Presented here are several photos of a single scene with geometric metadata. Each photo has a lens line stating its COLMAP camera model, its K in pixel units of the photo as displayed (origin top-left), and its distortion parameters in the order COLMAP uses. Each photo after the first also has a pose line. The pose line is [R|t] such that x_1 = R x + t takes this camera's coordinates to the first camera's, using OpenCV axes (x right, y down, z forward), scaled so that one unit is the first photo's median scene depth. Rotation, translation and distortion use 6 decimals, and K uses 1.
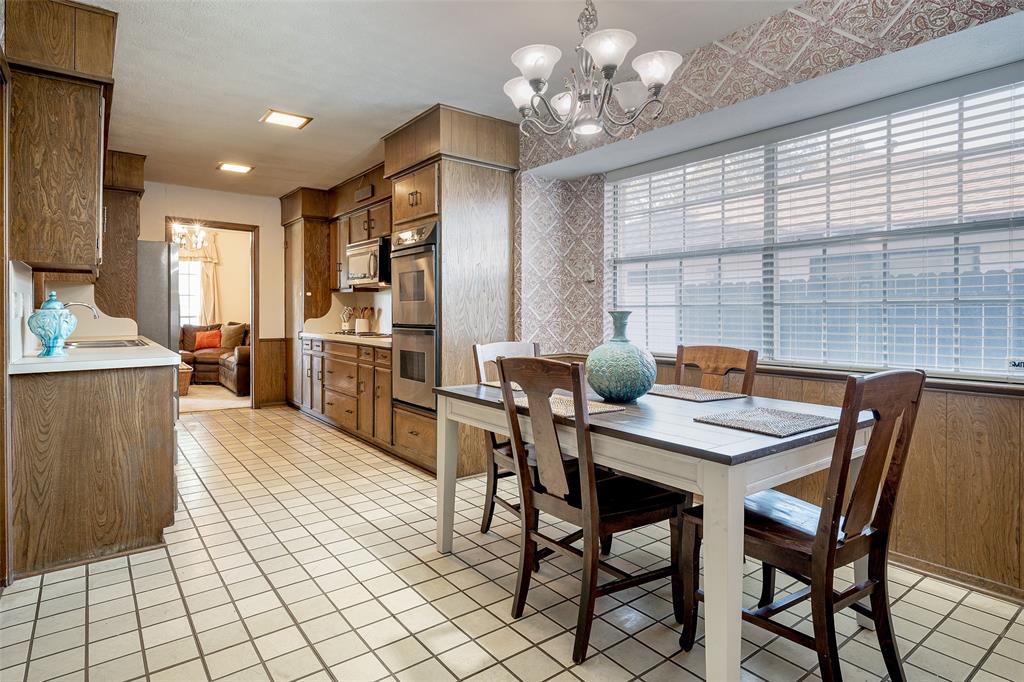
lens RADIAL K [[541.9, 0, 478.8], [0, 541.9, 306.3], [0, 0, 1]] dist [-0.003373, 0.000189]
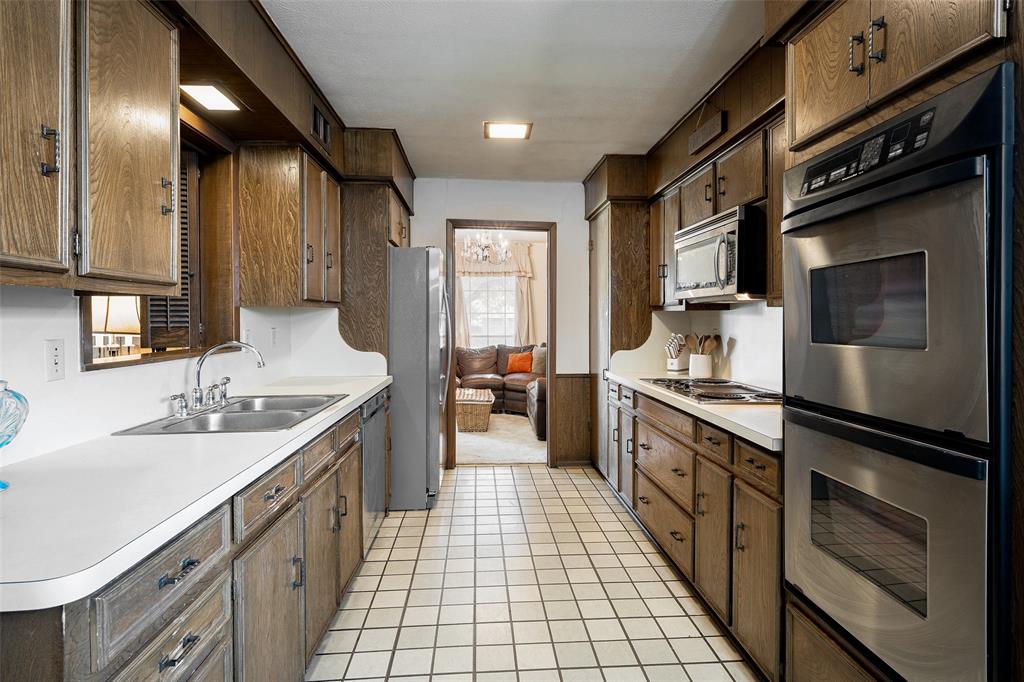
lens RADIAL K [[535.7, 0, 512.0], [0, 535.7, 341.0], [0, 0, 1]] dist [-0.006452, -0.000832]
pose [[0.858153, 0.013953, -0.513205, -0.095640], [0.008257, 0.999126, 0.040971, -0.019589], [0.513328, -0.039397, 0.857288, 0.406627]]
